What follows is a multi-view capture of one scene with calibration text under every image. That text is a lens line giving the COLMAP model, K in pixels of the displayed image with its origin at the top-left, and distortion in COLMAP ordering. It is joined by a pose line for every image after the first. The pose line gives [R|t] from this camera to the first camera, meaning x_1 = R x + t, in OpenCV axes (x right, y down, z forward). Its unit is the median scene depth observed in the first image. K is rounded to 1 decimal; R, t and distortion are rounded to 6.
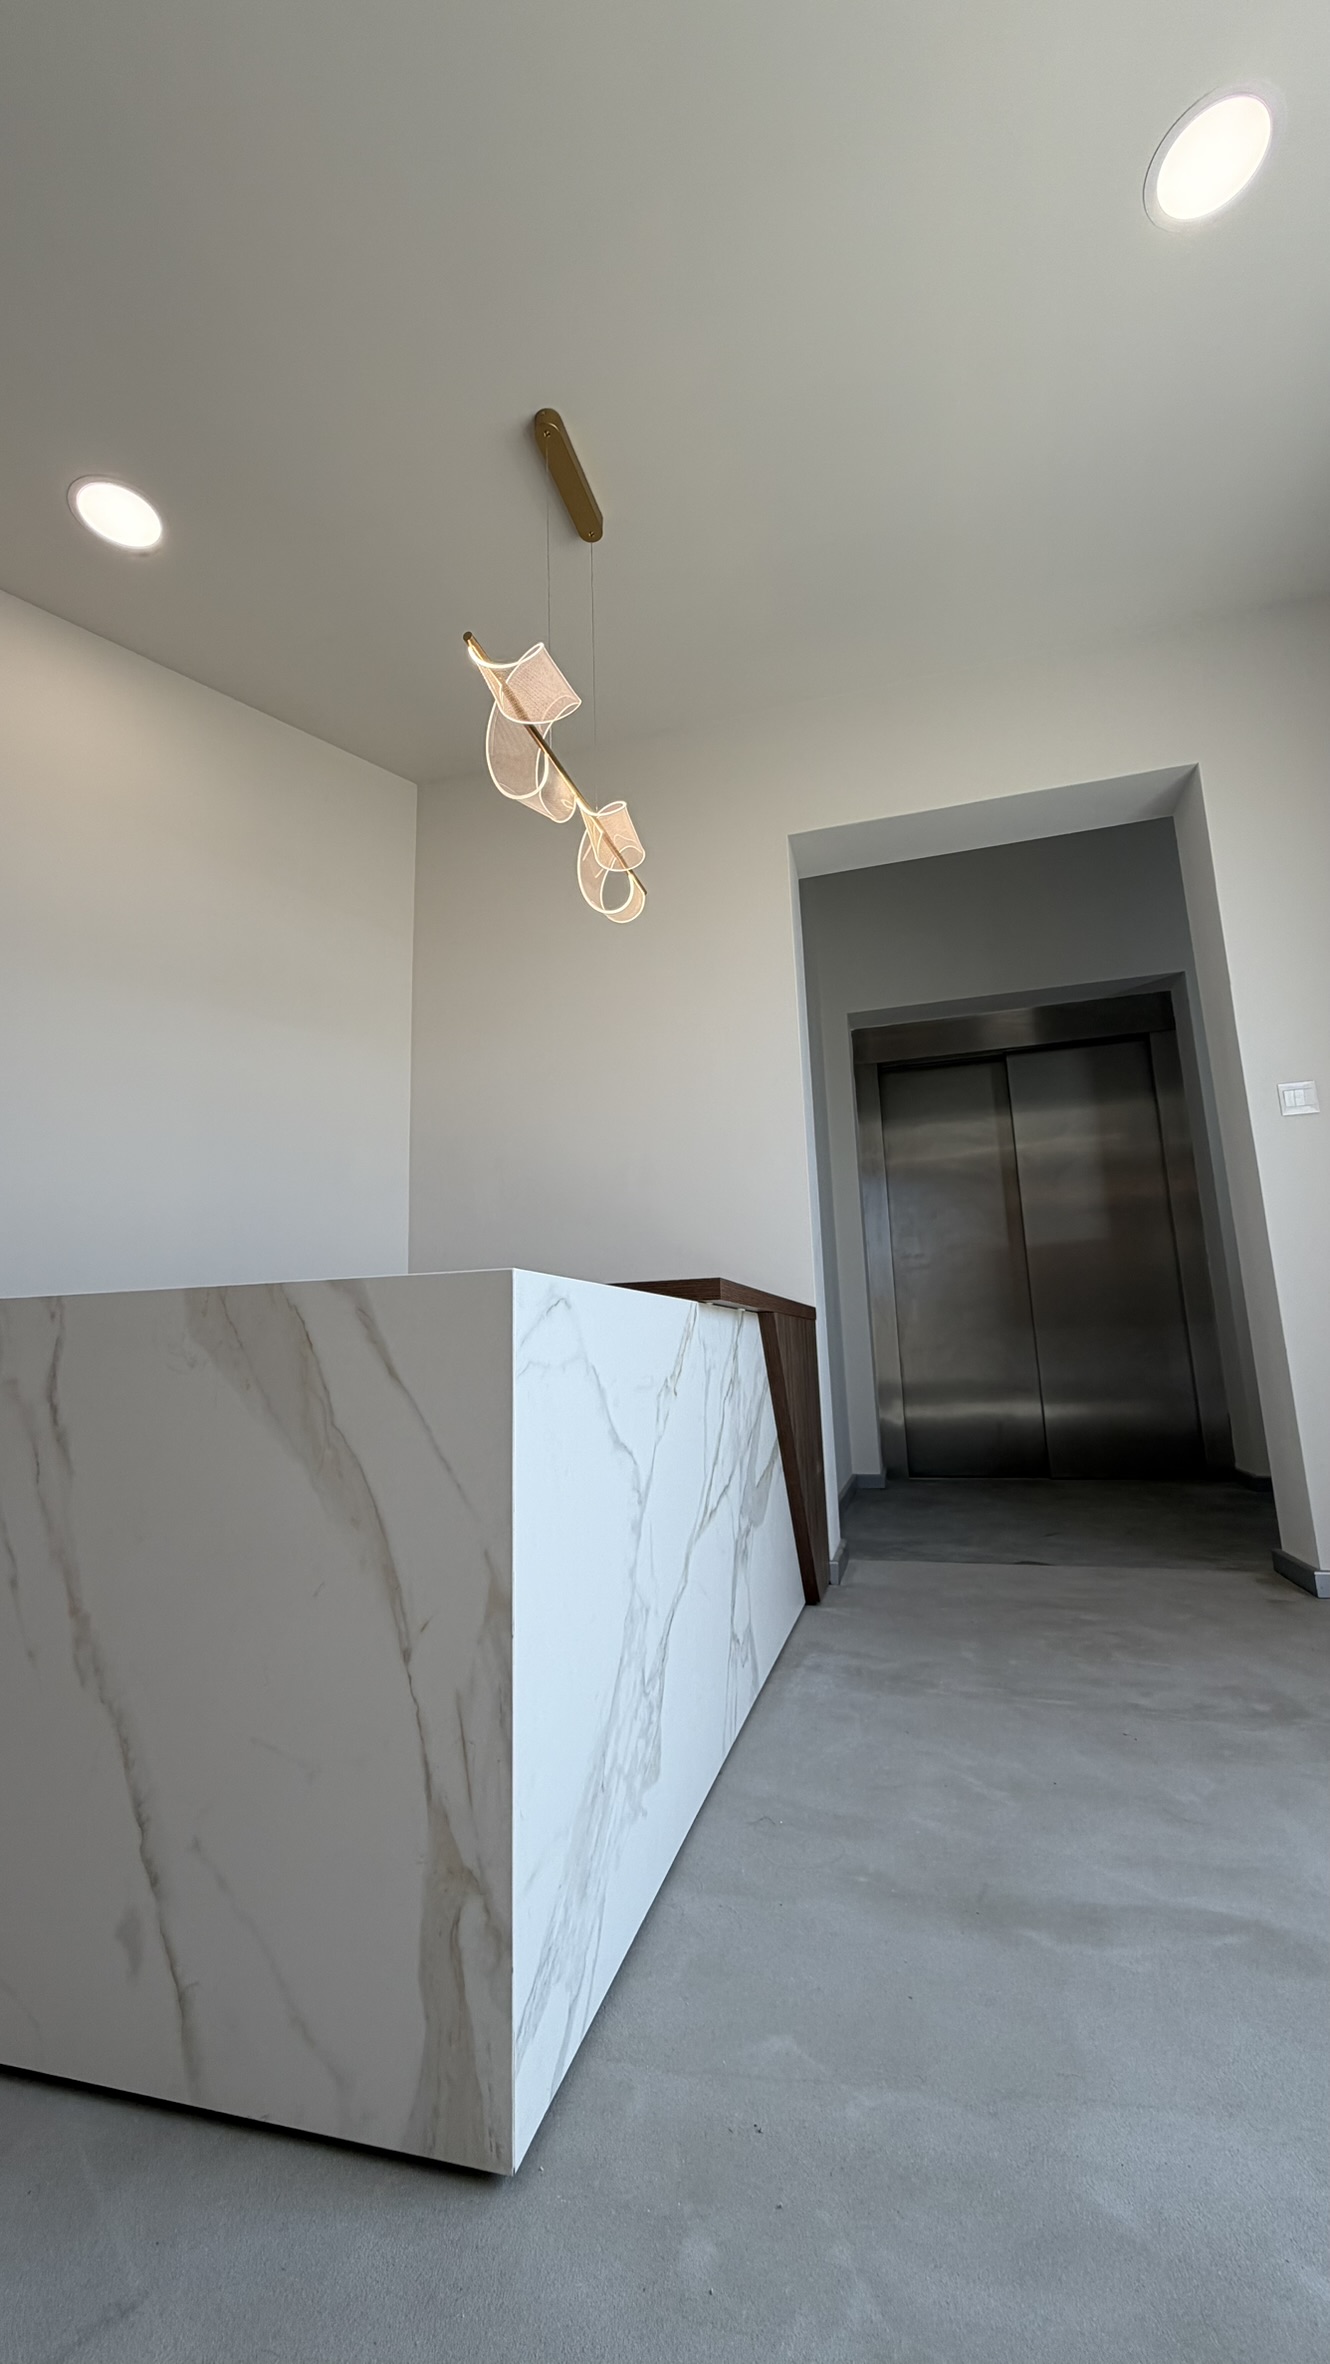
lens RADIAL K [[943.0, 0, 661.0], [0, 943.0, 1173.7], [0, 0, 1]] dist [-0.002913, 0.000023]
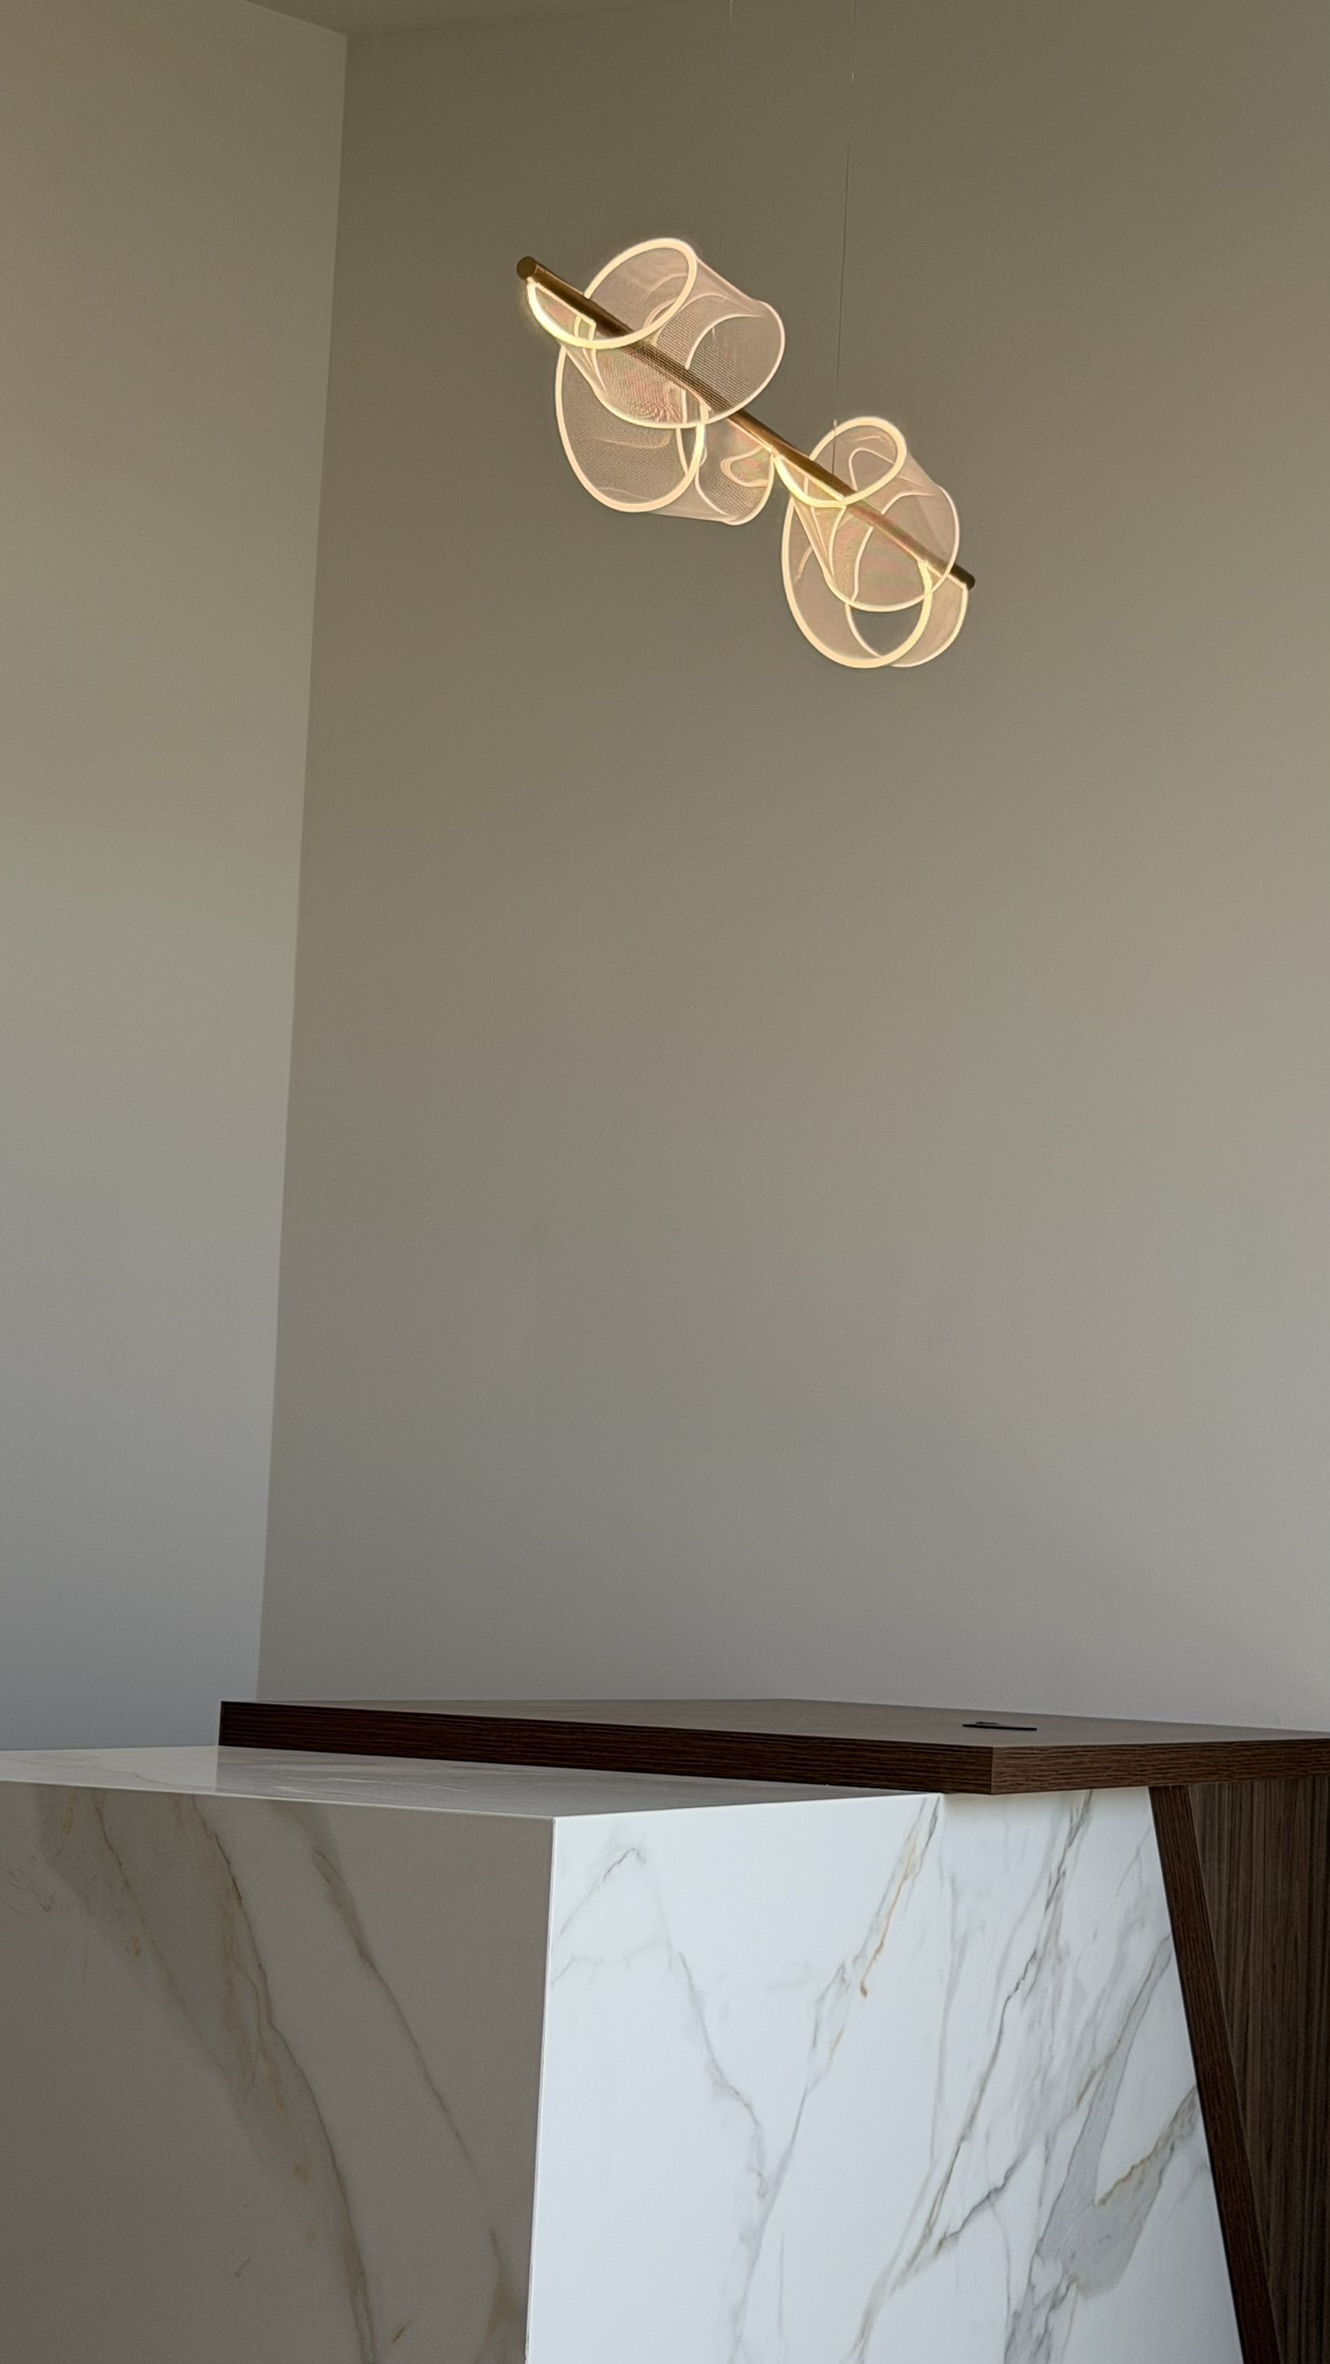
lens RADIAL K [[4204.4, 0, 626.6], [0, 4204.4, 1182.2], [0, 0, 1]] dist [0.093686, 0.085787]
pose [[0.988085, 0.064712, -0.139641, 0.220252], [-0.052118, 0.994391, 0.092035, -0.492137], [0.144813, -0.083660, 0.985916, -1.487444]]
